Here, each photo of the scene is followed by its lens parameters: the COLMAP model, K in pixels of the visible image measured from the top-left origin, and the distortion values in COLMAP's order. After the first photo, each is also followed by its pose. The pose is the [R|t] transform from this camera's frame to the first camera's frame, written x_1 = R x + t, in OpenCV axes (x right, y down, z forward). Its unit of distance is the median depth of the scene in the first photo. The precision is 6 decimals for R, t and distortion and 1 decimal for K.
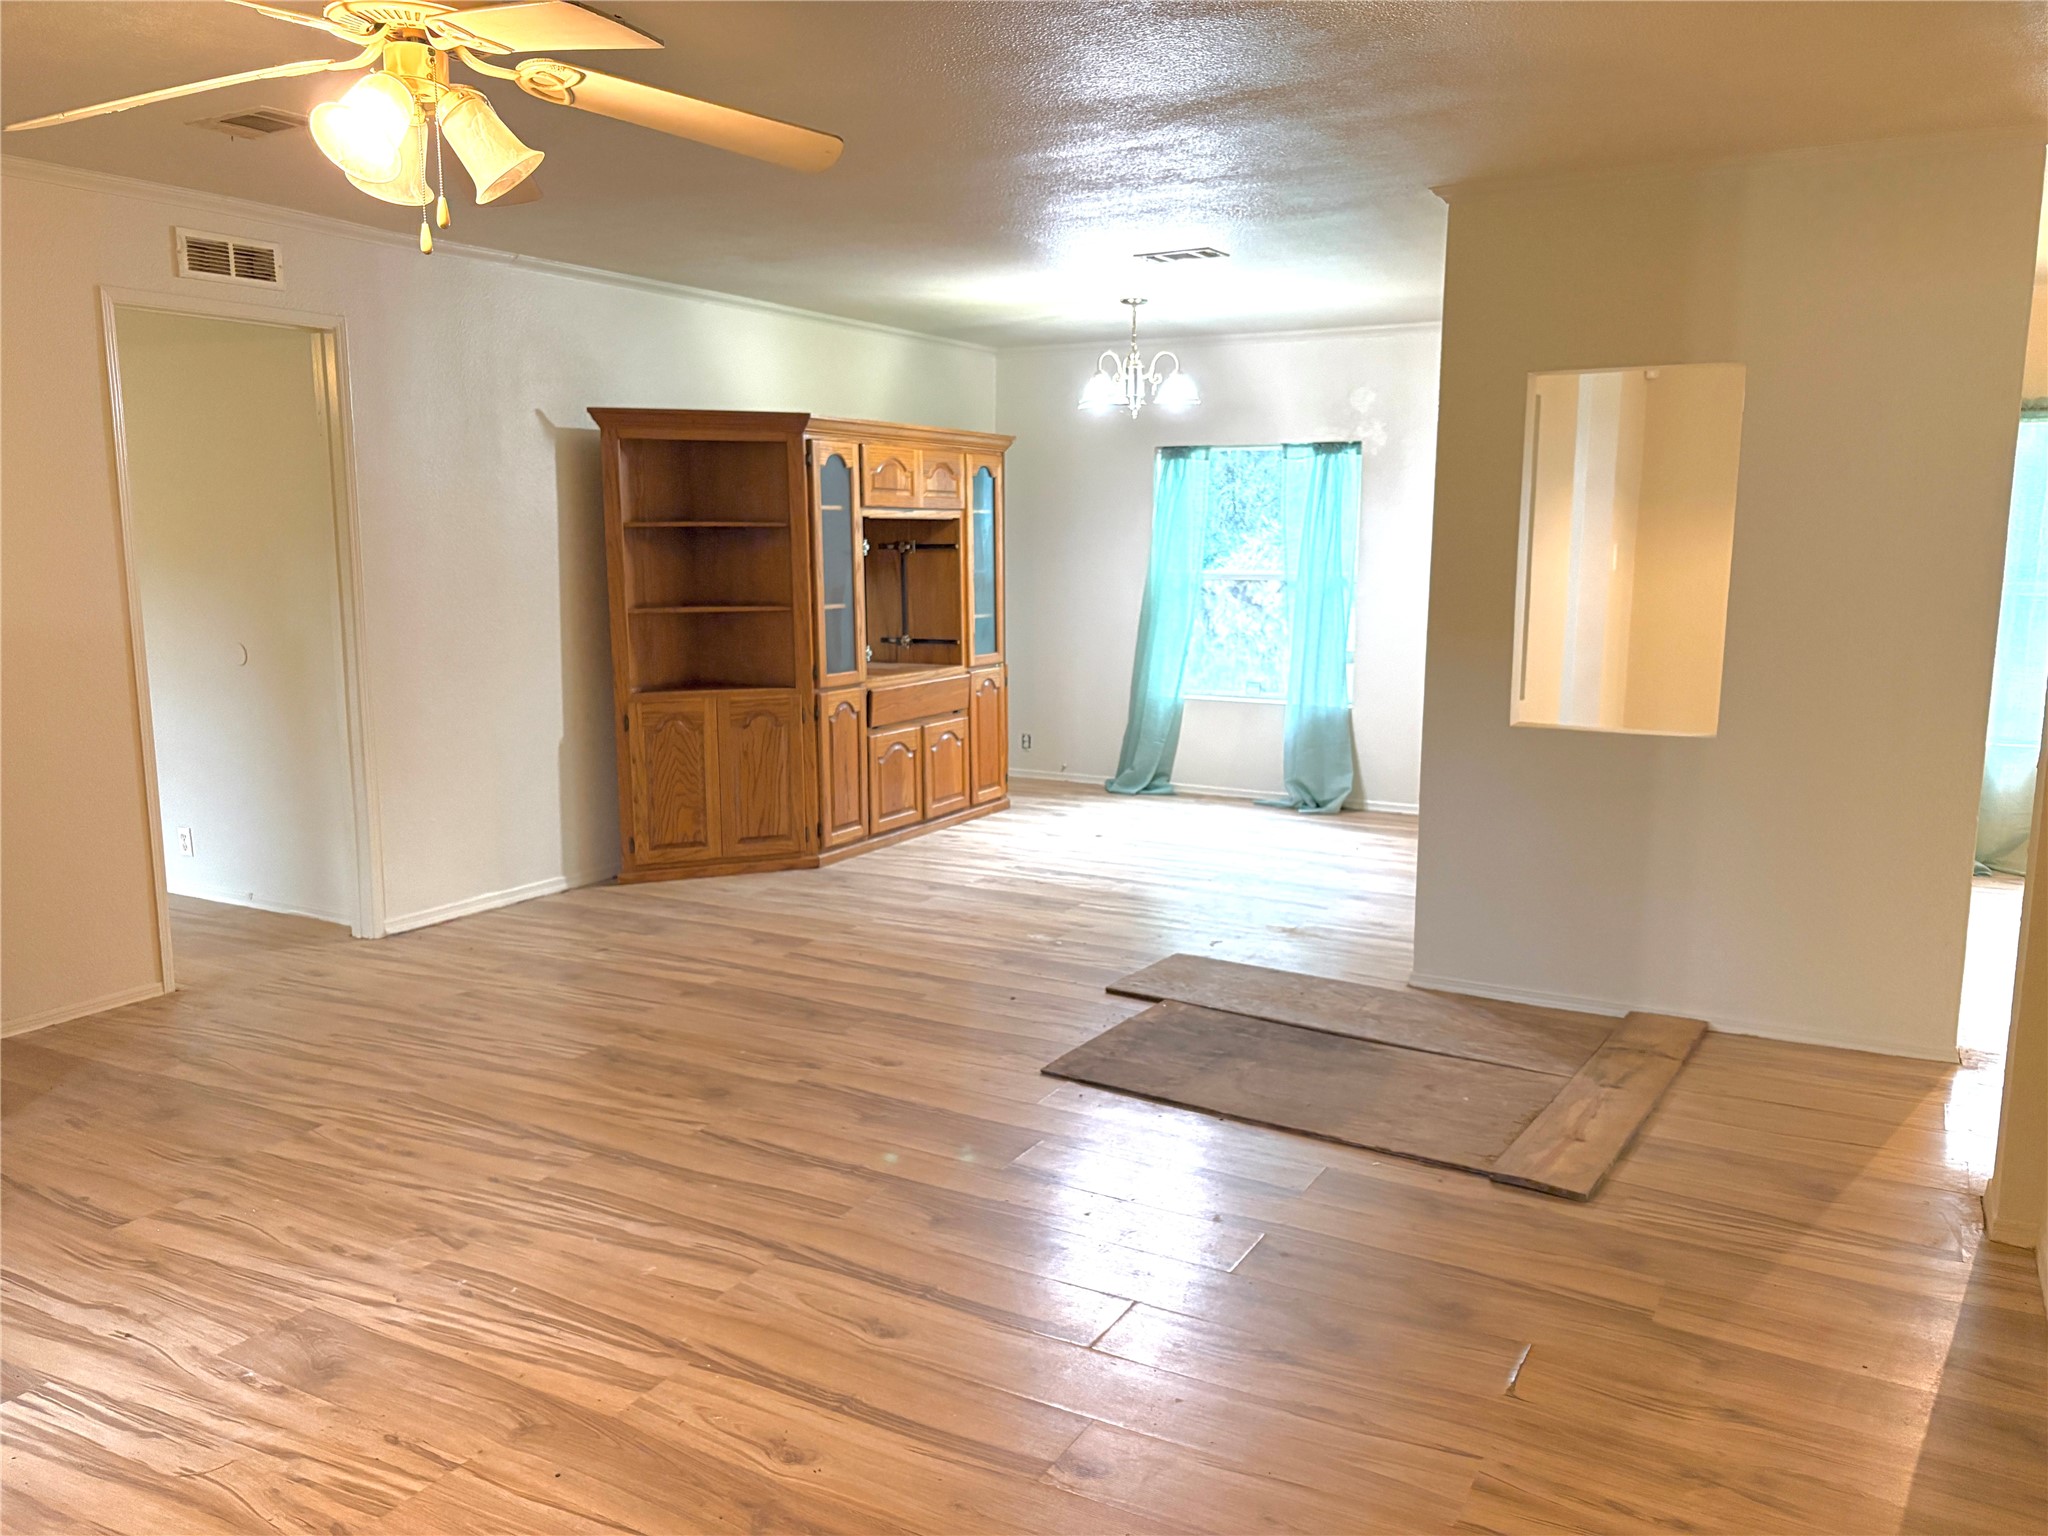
lens RADIAL K [[1549.8, 0, 1043.2], [0, 1549.8, 785.2], [0, 0, 1]] dist [0.039826, -0.042701]
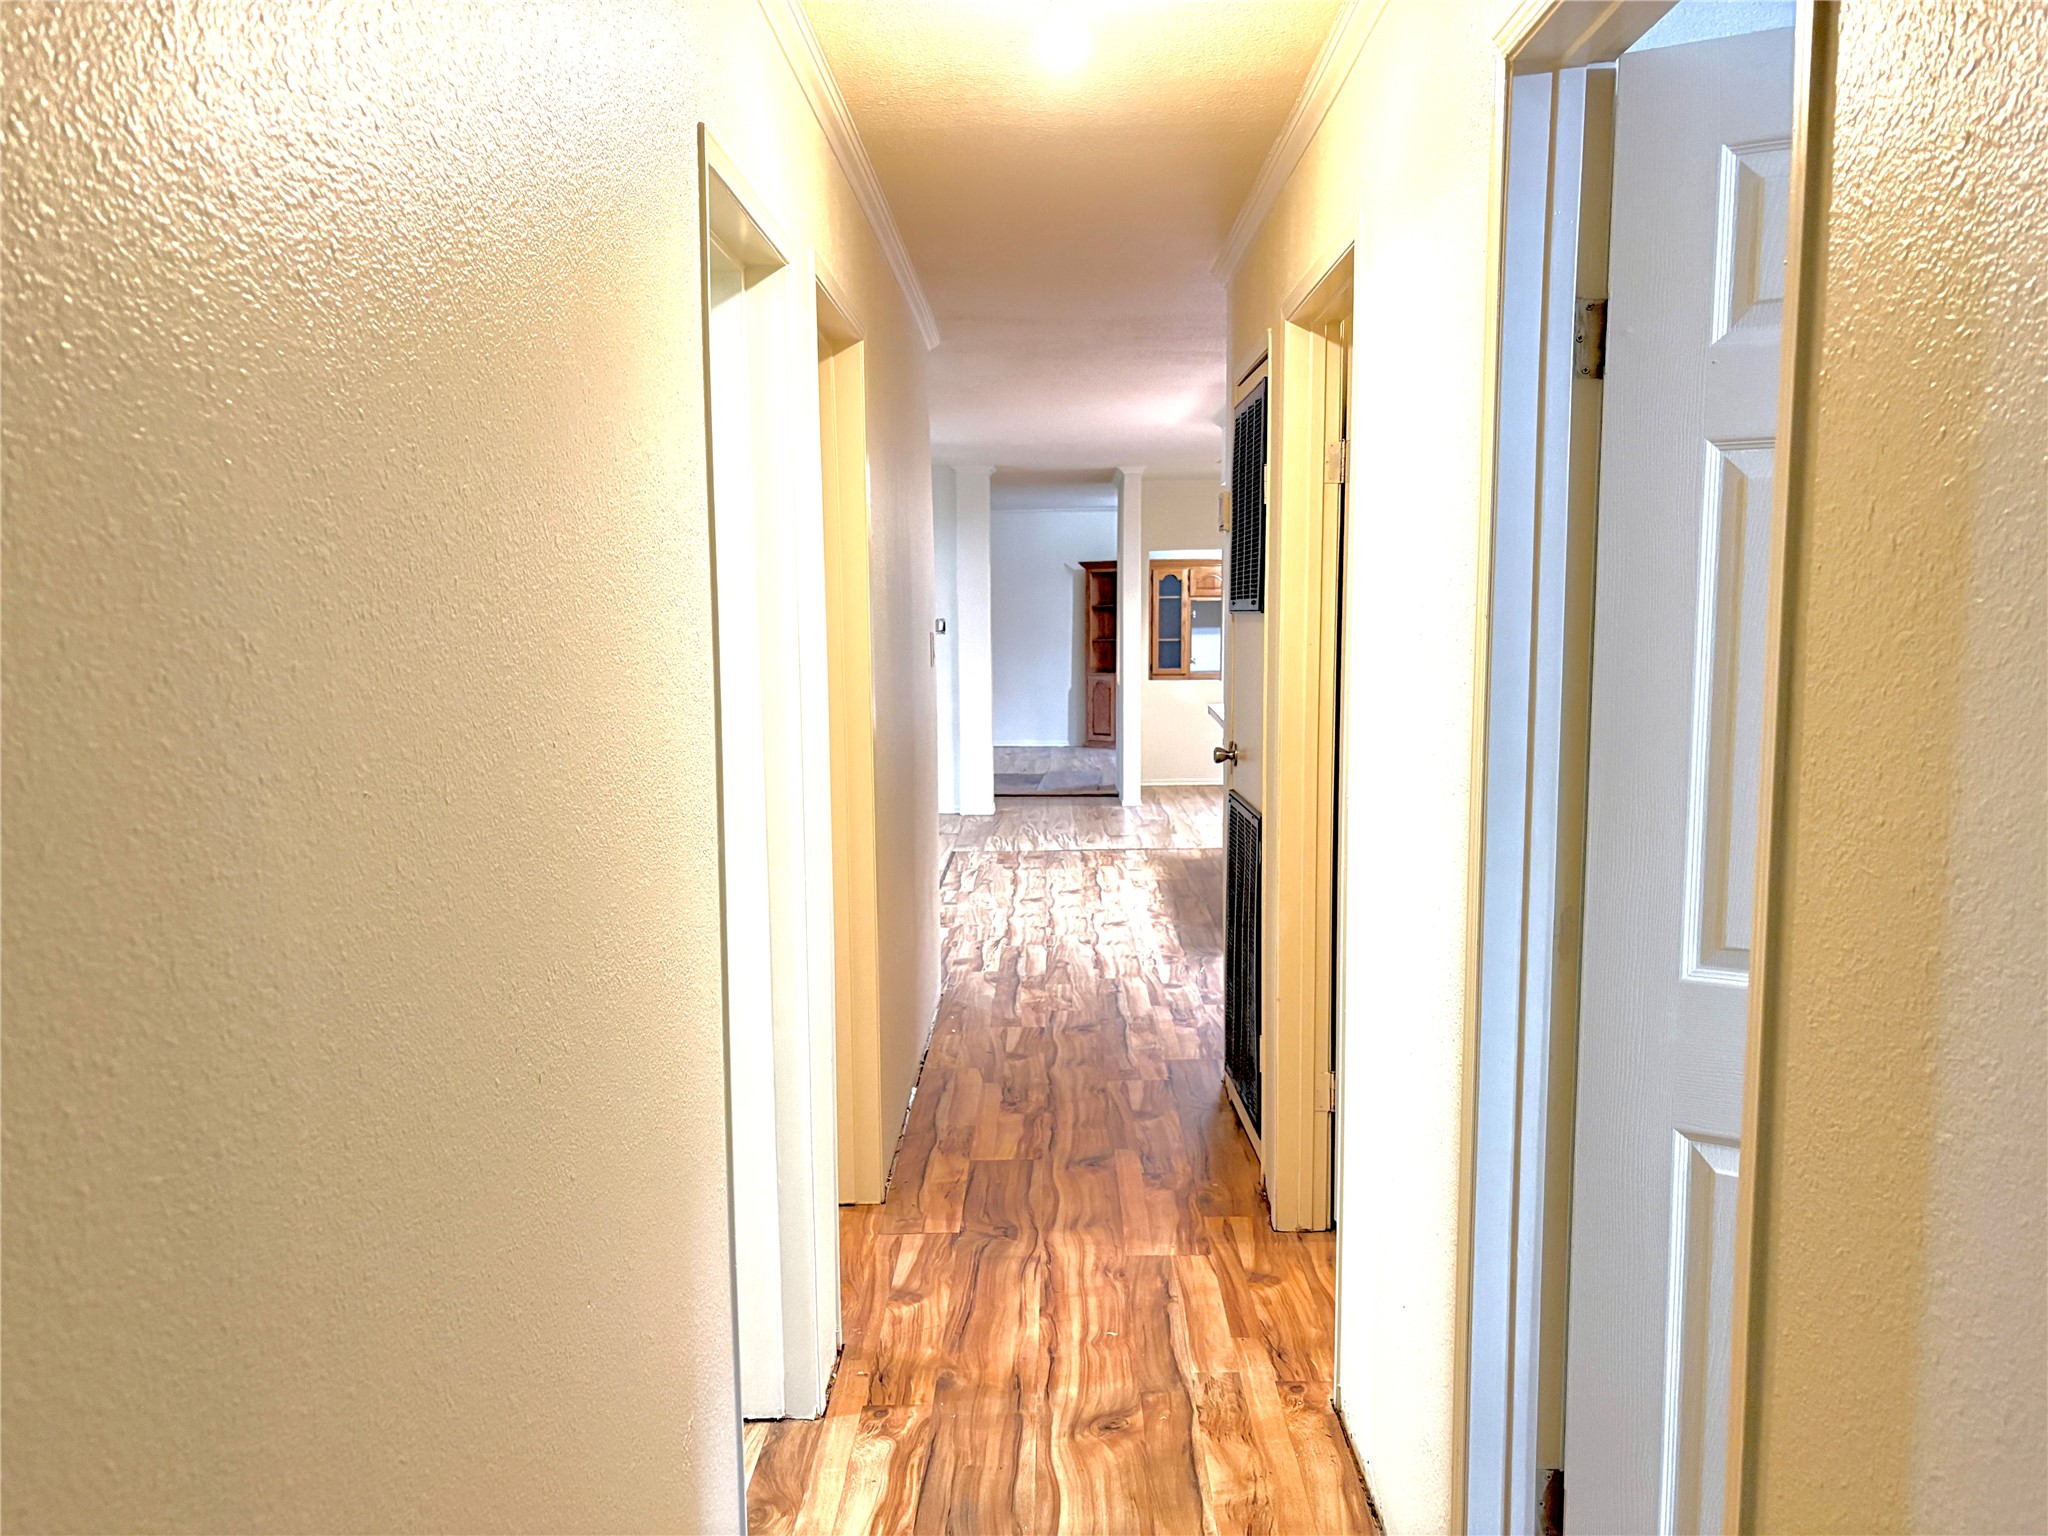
lens RADIAL K [[1549.8, 0, 1020.3], [0, 1549.8, 774.5], [0, 0, 1]] dist [0.039826, -0.042701]
pose [[0.464285, 0.092520, -0.880840, 2.401027], [-0.136805, 0.990085, 0.031886, 0.051647], [0.875057, 0.105700, 0.472339, -0.343495]]
